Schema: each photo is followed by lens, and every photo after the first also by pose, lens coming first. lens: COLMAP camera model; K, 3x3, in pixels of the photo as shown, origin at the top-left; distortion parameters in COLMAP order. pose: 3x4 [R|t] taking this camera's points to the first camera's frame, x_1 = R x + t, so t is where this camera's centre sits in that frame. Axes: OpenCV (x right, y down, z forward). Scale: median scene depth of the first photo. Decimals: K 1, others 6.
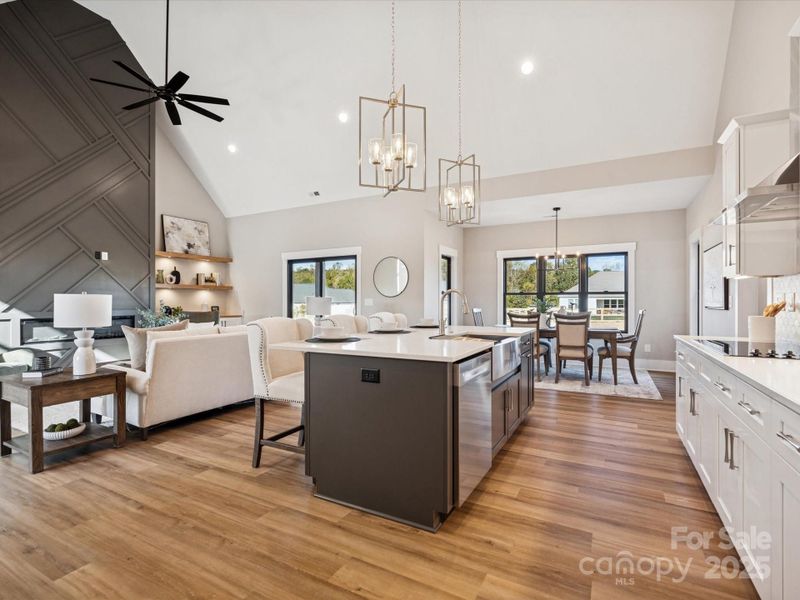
lens RADIAL K [[399.8, 0, 400.0], [0, 399.8, 299.4], [0, 0, 1]] dist [-0.006324, 0.001977]
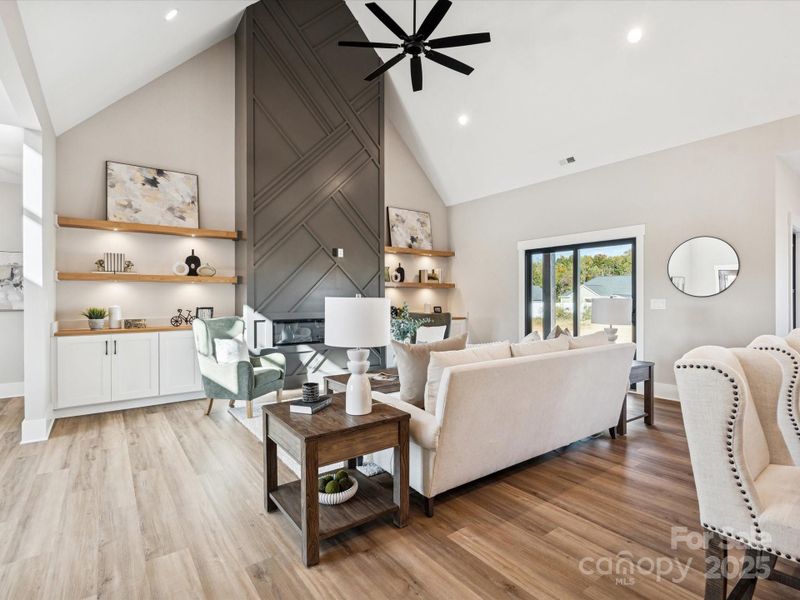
lens RADIAL K [[399.8, 0, 394.8], [0, 399.8, 297.6], [0, 0, 1]] dist [-0.006324, 0.001977]
pose [[0.904584, 0.001949, -0.426292, -0.217622], [0.000117, 0.999988, 0.004820, -0.008122], [0.426296, -0.004409, 0.904573, 0.197337]]
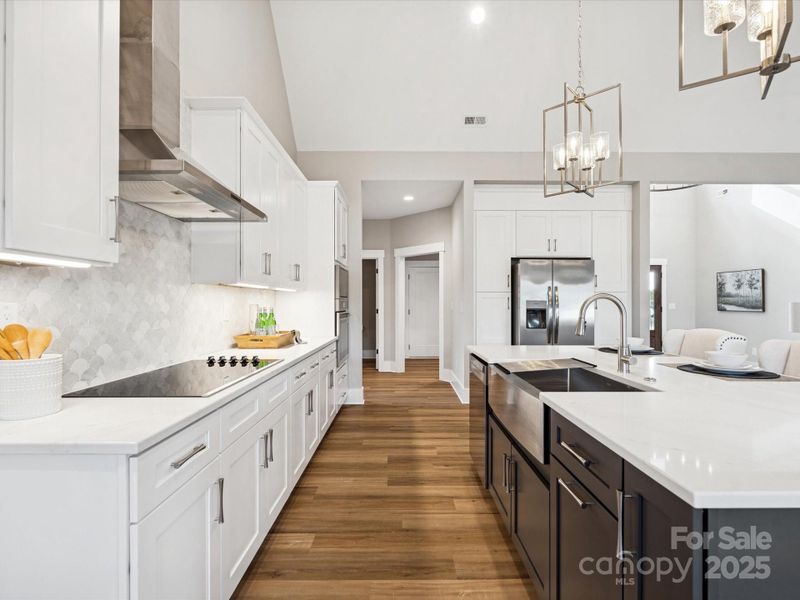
lens RADIAL K [[399.8, 0, 398.4], [0, 399.8, 300.4], [0, 0, 1]] dist [-0.006324, 0.001977]
pose [[-0.885590, 0.001387, -0.464466, 0.330992], [0.003681, 0.999985, -0.004033, -0.007628], [0.464453, -0.005281, -0.885582, 0.683054]]
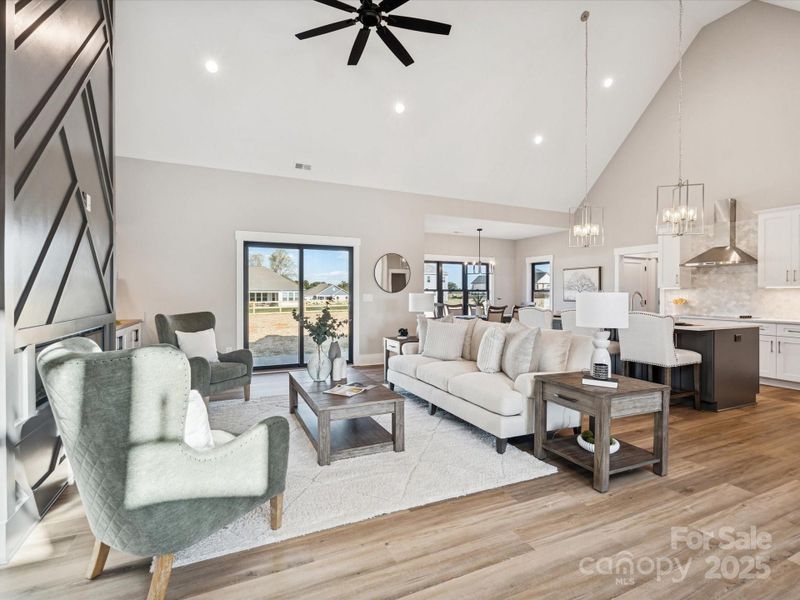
lens RADIAL K [[399.8, 0, 403.4], [0, 399.8, 295.1], [0, 0, 1]] dist [-0.006324, 0.001977]
pose [[0.596685, 0.004186, 0.802464, -0.879854], [-0.010330, 0.999944, 0.002465, -0.002674], [-0.802409, -0.009761, 0.596695, 0.394868]]
